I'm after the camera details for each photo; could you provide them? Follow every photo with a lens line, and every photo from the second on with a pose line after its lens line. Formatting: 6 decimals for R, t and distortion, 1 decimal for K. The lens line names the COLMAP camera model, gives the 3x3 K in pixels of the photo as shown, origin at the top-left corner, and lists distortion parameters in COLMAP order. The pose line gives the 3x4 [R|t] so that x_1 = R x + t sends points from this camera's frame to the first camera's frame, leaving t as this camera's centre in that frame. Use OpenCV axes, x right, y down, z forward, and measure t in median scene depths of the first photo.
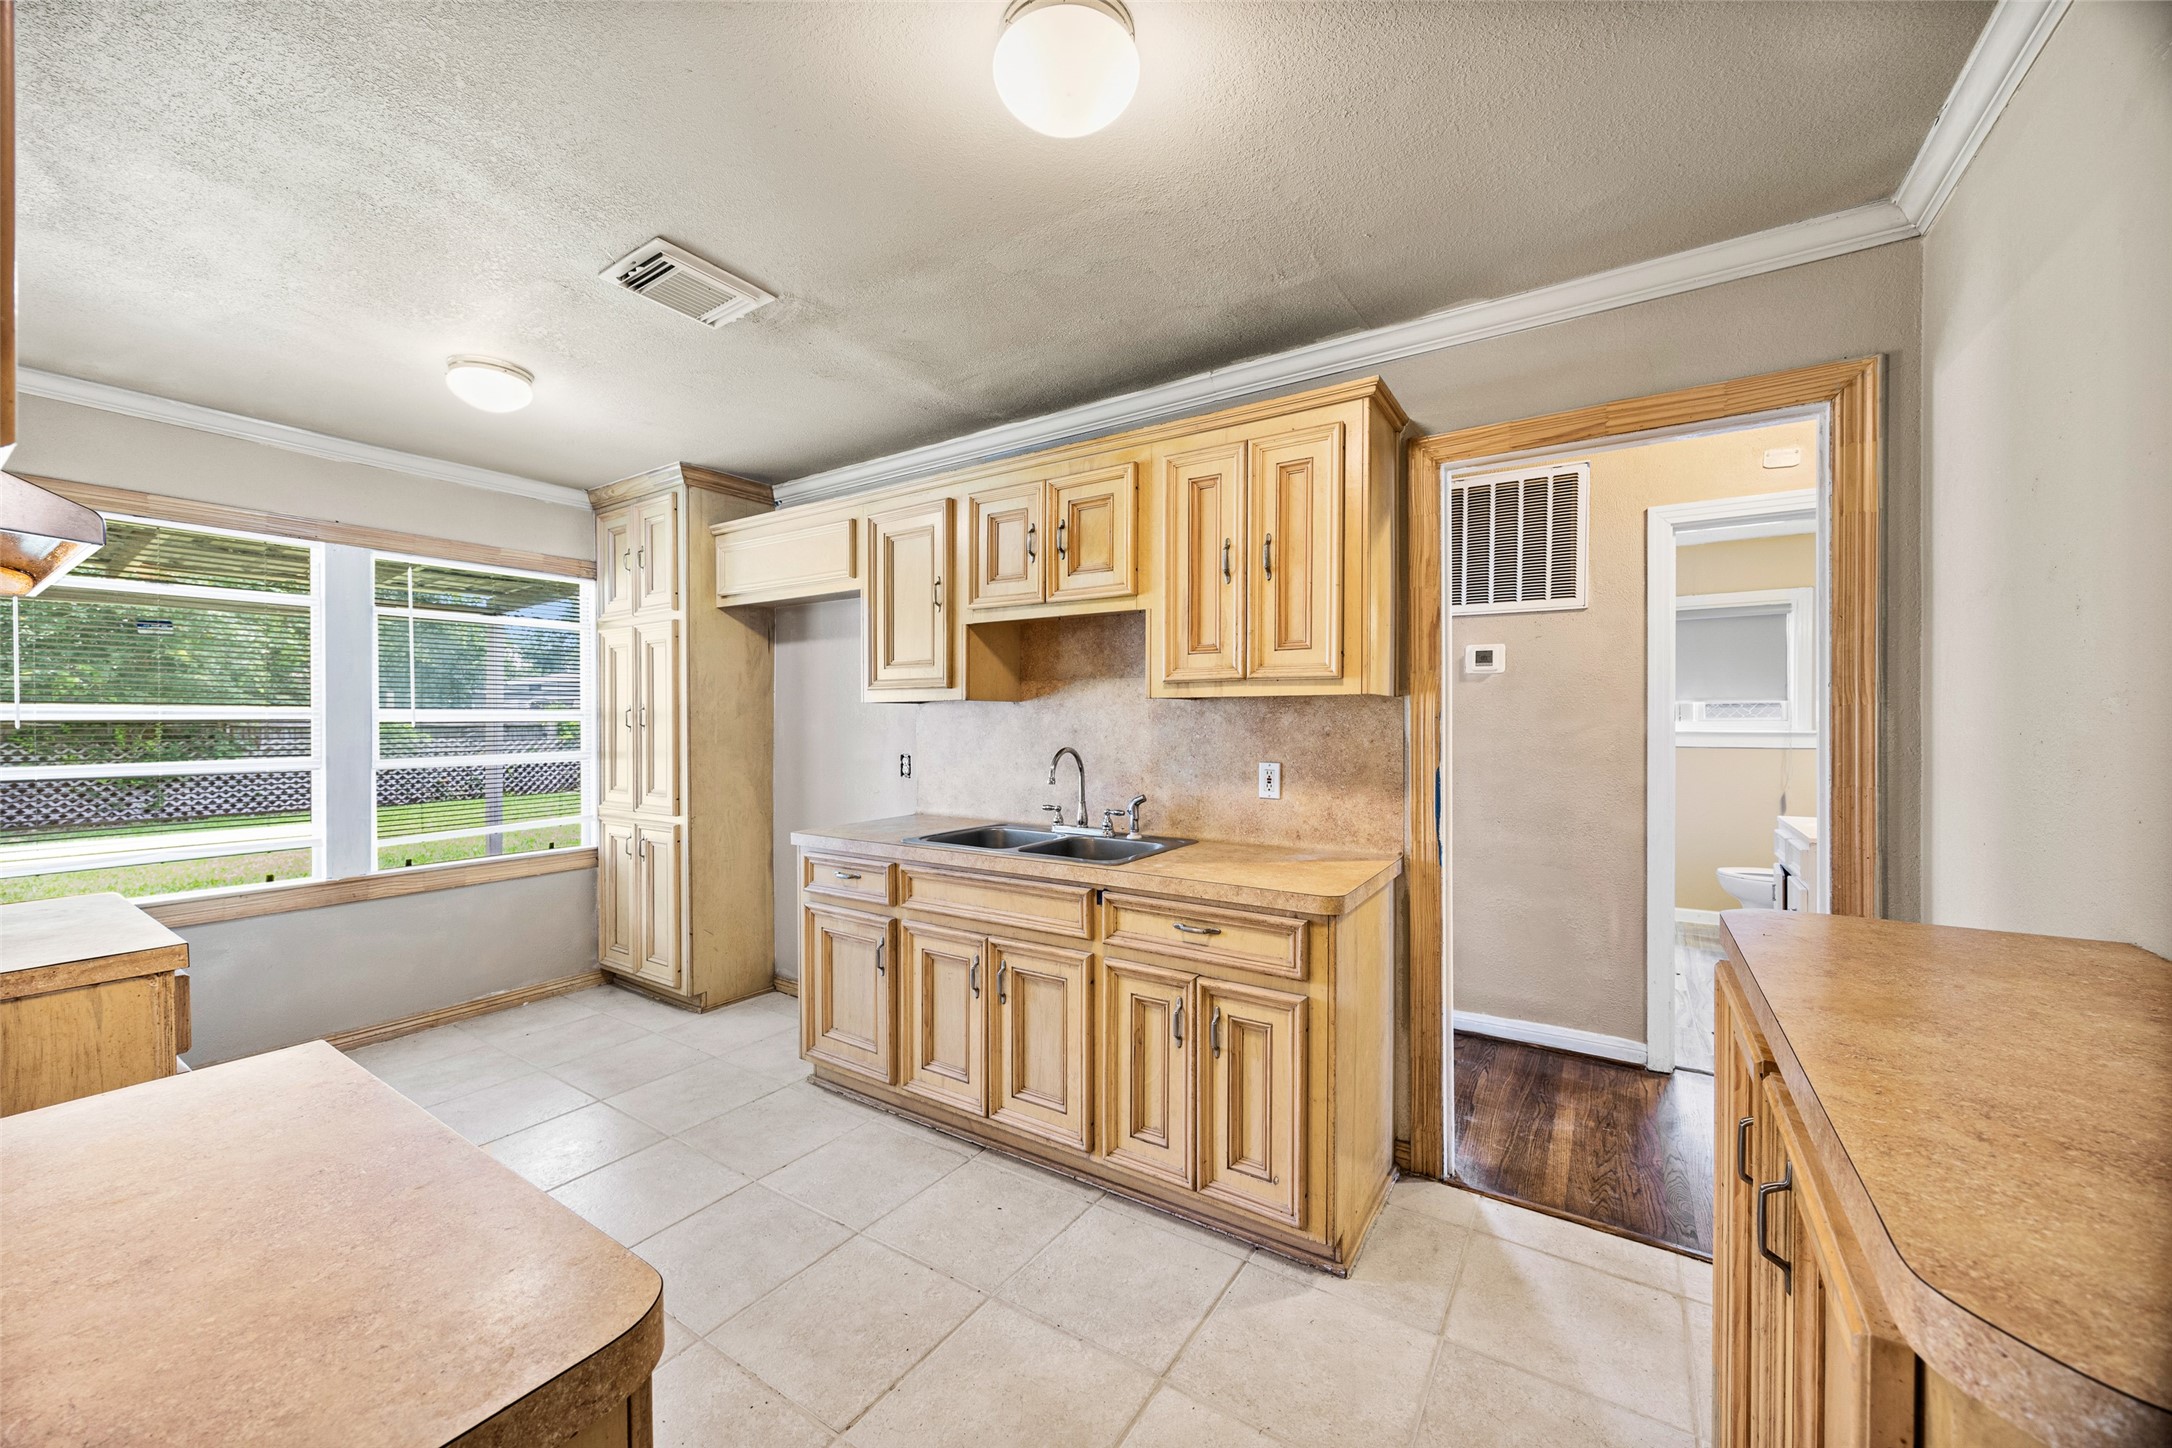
lens RADIAL K [[826.2, 0, 1074.4], [0, 826.2, 729.5], [0, 0, 1]] dist [-0.005862, -0.000183]
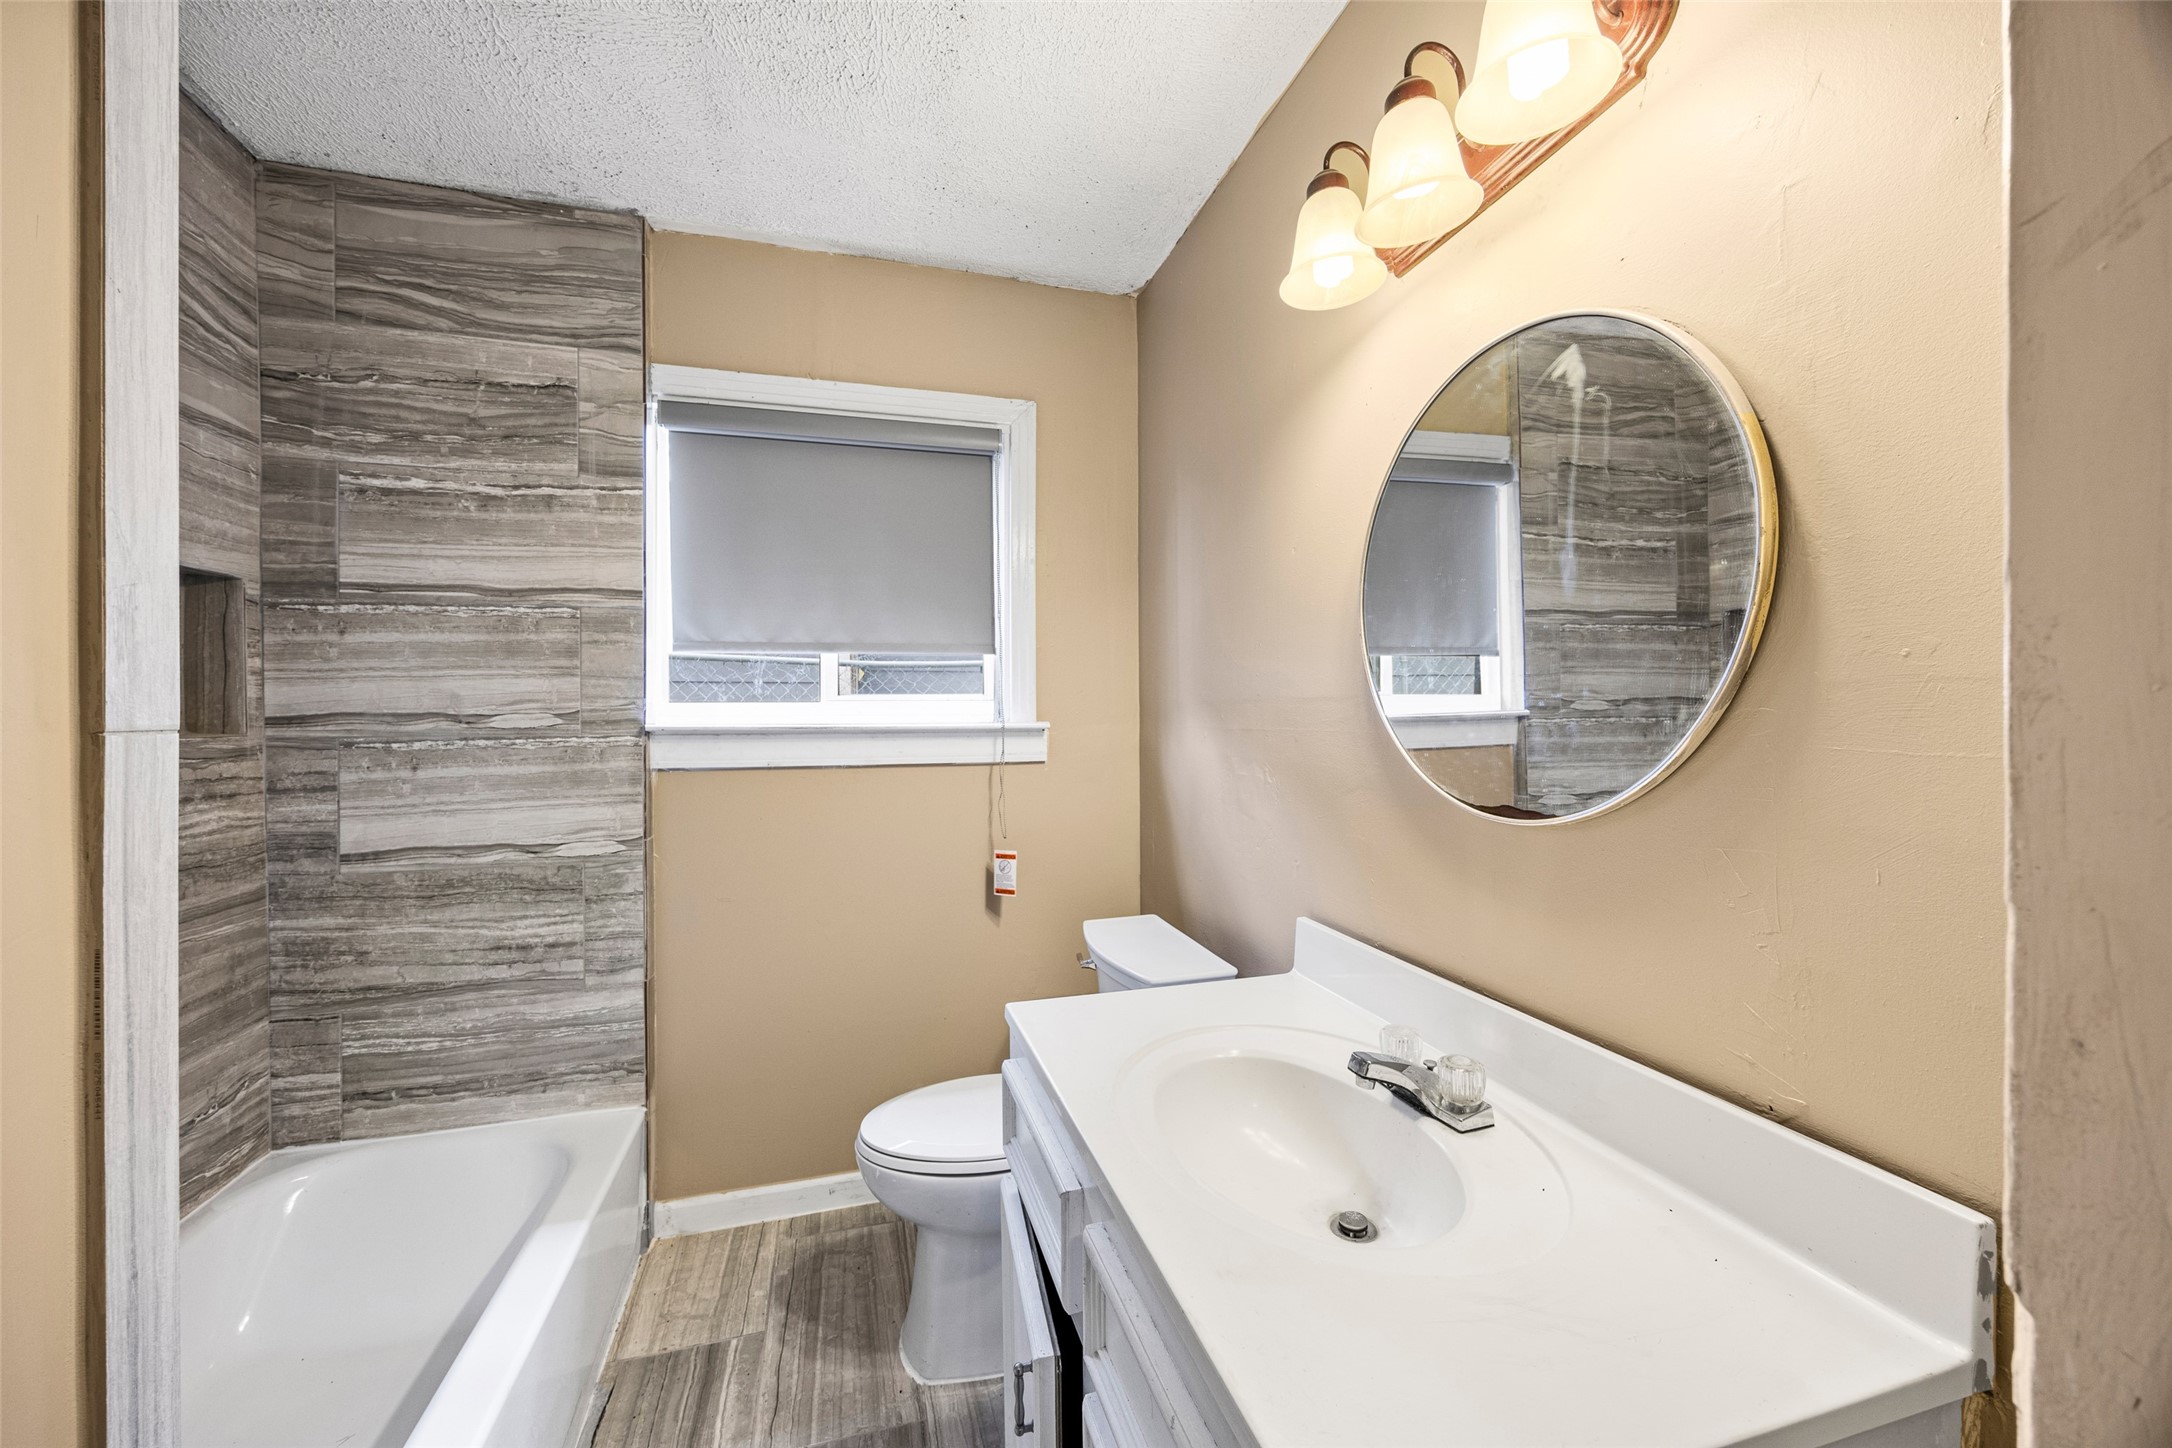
lens RADIAL K [[826.2, 0, 1086.7], [0, 826.2, 719.9], [0, 0, 1]] dist [-0.005862, -0.000183]
pose [[0.639216, 0.001646, 0.769025, 0.562608], [0.002696, 0.999987, -0.004381, 0.002115], [-0.769022, 0.004874, 0.639203, 0.685105]]
